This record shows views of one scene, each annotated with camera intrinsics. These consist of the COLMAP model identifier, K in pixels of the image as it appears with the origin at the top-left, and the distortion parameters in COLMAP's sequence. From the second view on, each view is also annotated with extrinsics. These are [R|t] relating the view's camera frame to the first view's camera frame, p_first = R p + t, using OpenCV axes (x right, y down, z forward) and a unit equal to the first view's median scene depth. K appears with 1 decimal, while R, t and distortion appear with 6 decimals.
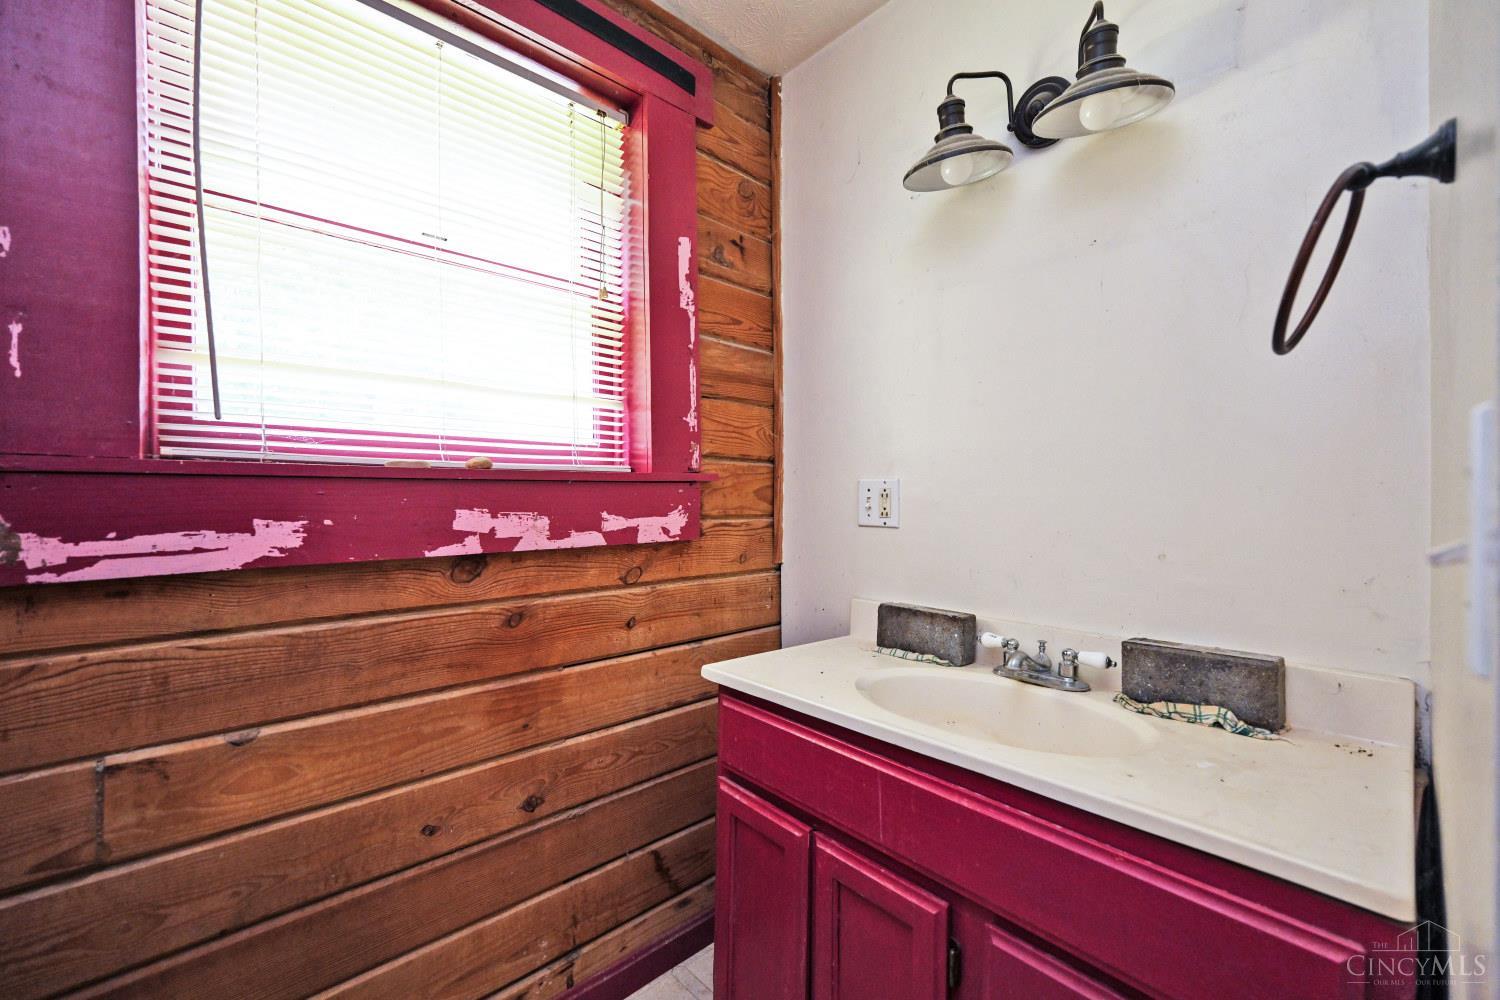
lens RADIAL K [[619.1, 0, 754.5], [0, 619.1, 501.8], [0, 0, 1]] dist [0.001225, -0.001441]
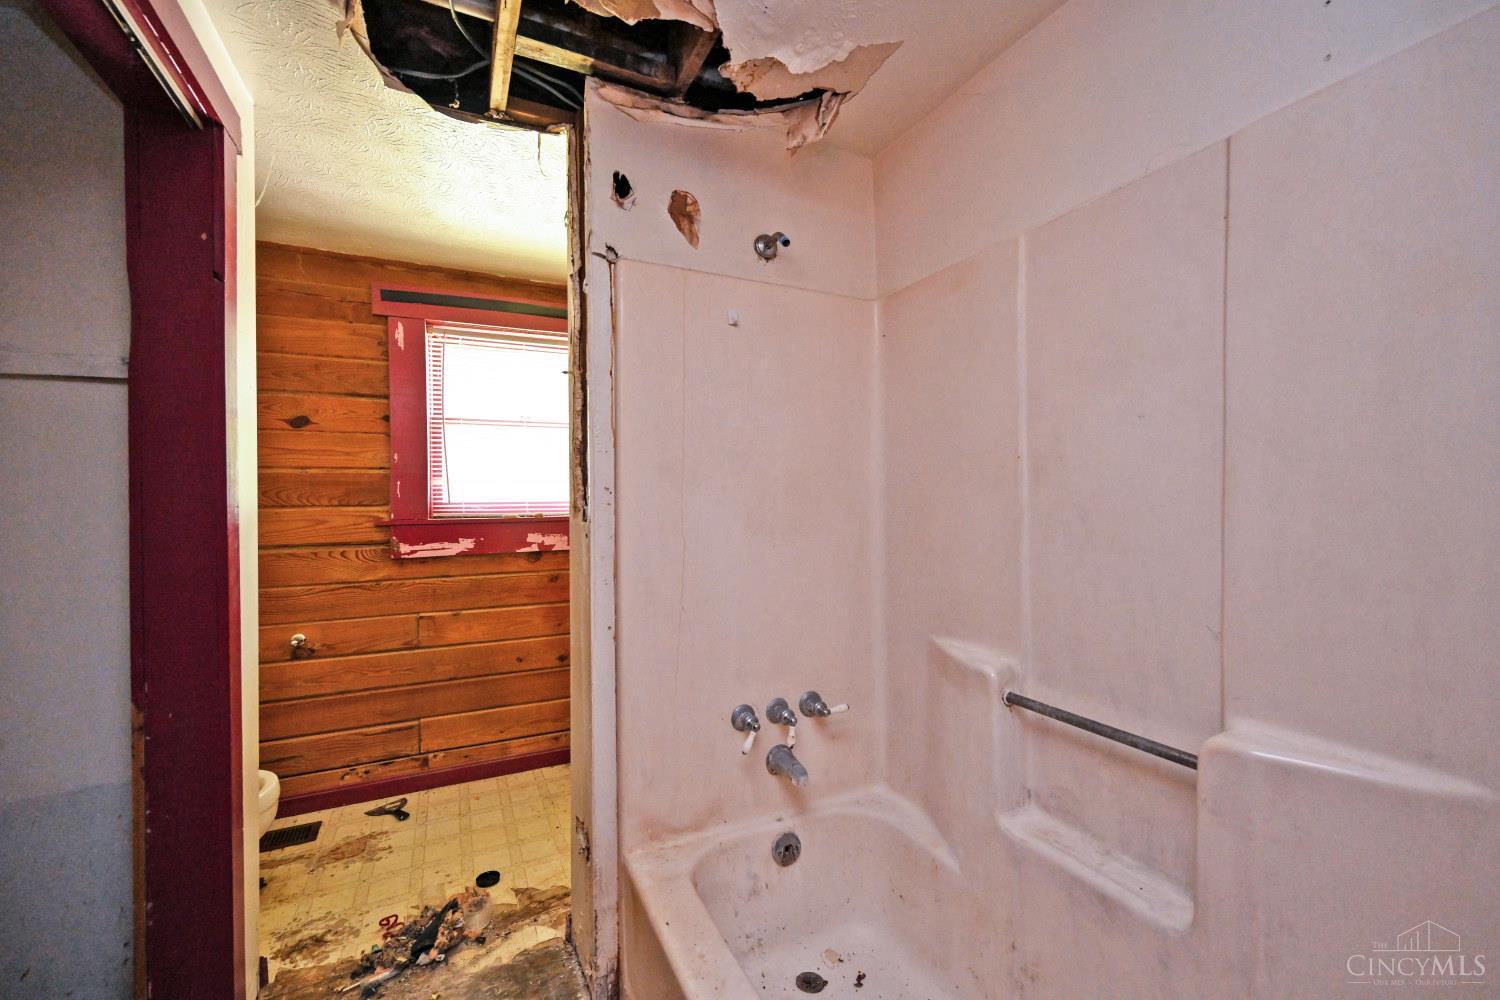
lens RADIAL K [[619.1, 0, 748.2], [0, 619.1, 499.8], [0, 0, 1]] dist [0.001225, -0.001441]
pose [[0.955582, -0.006767, -0.294647, 1.307864], [0.006091, 0.999976, -0.003212, -0.130461], [0.294662, 0.001274, 0.955601, -1.341025]]
